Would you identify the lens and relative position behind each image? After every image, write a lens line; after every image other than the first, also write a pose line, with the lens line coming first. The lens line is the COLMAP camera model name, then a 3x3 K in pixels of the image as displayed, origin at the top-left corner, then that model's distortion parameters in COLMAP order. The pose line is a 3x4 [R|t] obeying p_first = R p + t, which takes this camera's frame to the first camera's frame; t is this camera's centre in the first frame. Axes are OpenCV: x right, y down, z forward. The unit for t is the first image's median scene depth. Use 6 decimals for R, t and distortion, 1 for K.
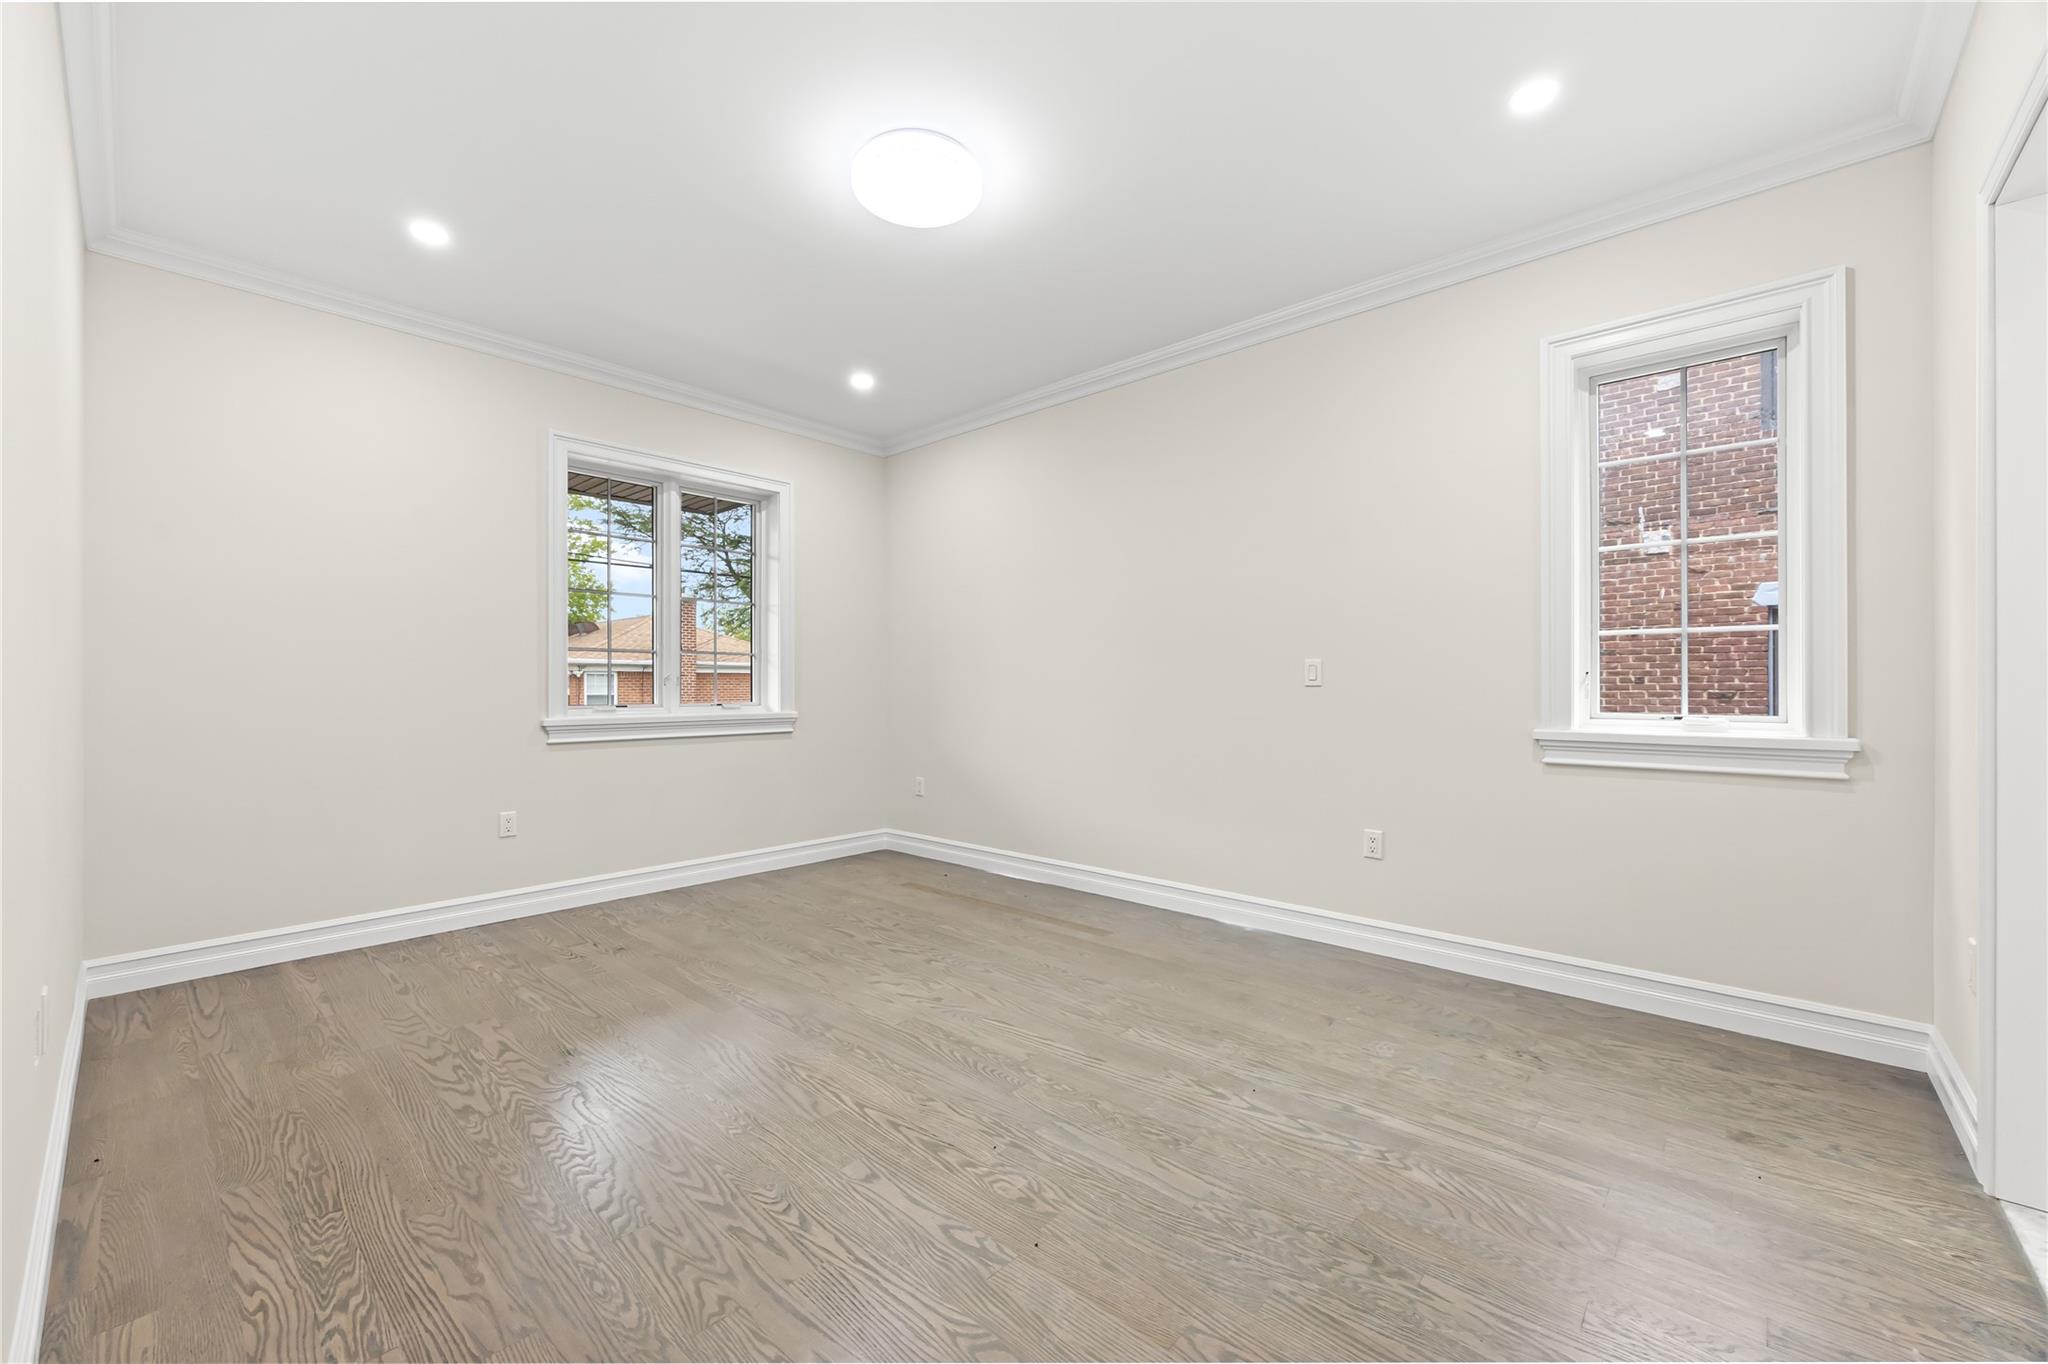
lens RADIAL K [[796.0, 0, 1024.0], [0, 796.0, 682.0], [0, 0, 1]] dist [-0.000169, 0.000415]
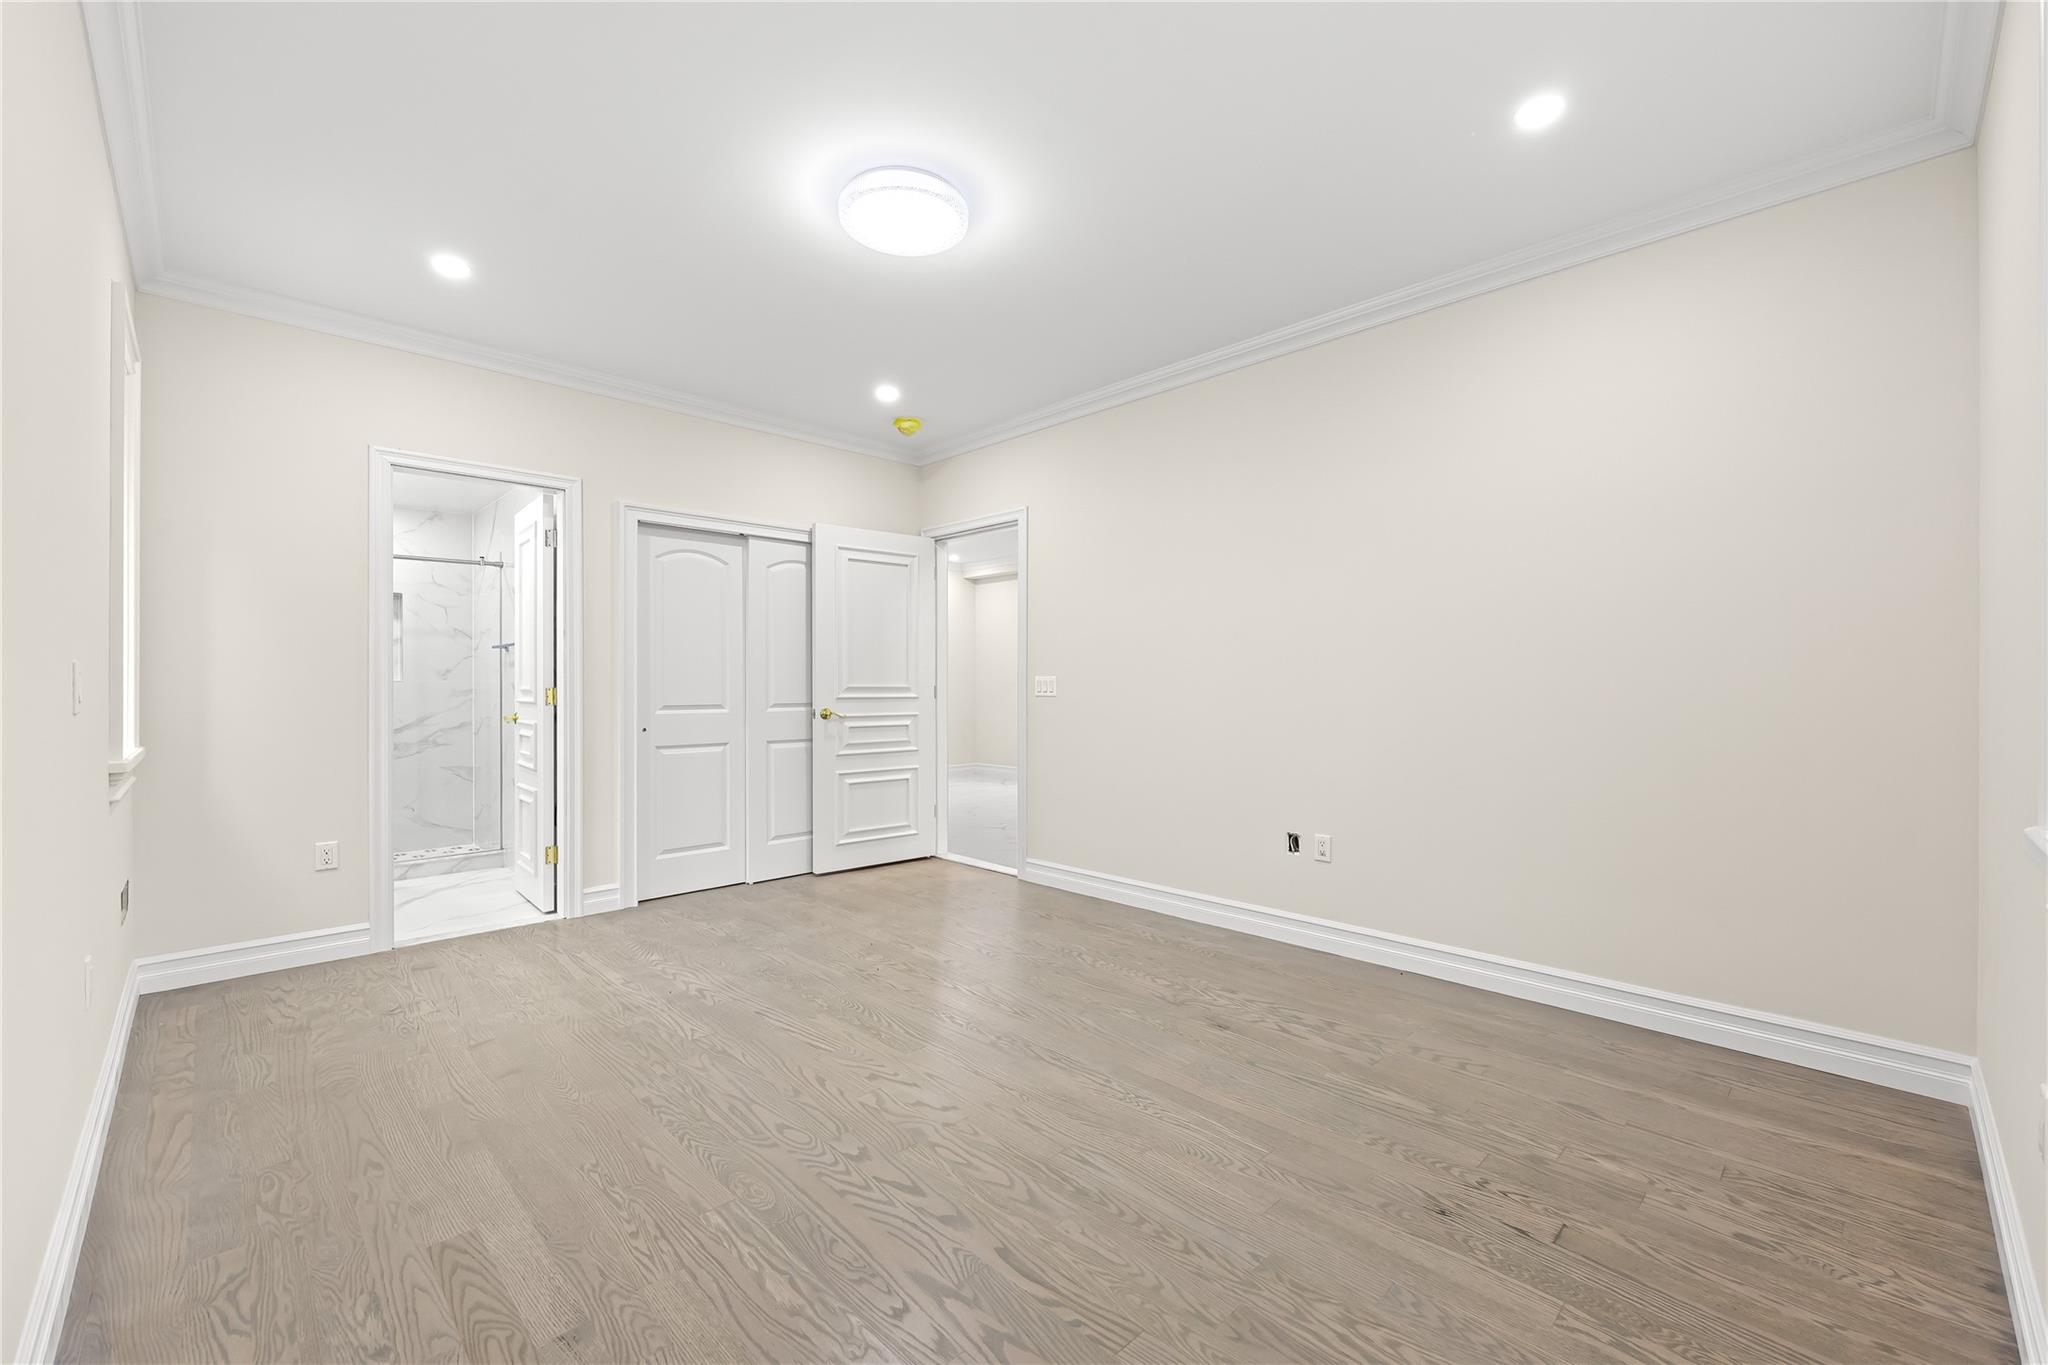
lens RADIAL K [[796.0, 0, 1024.0], [0, 796.0, 682.5], [0, 0, 1]] dist [-0.000169, 0.000415]
pose [[-0.996891, 0.002390, 0.078760, -0.369233], [0.001719, 0.999962, -0.008588, -0.002315], [-0.078777, -0.008426, -0.996857, 2.026722]]
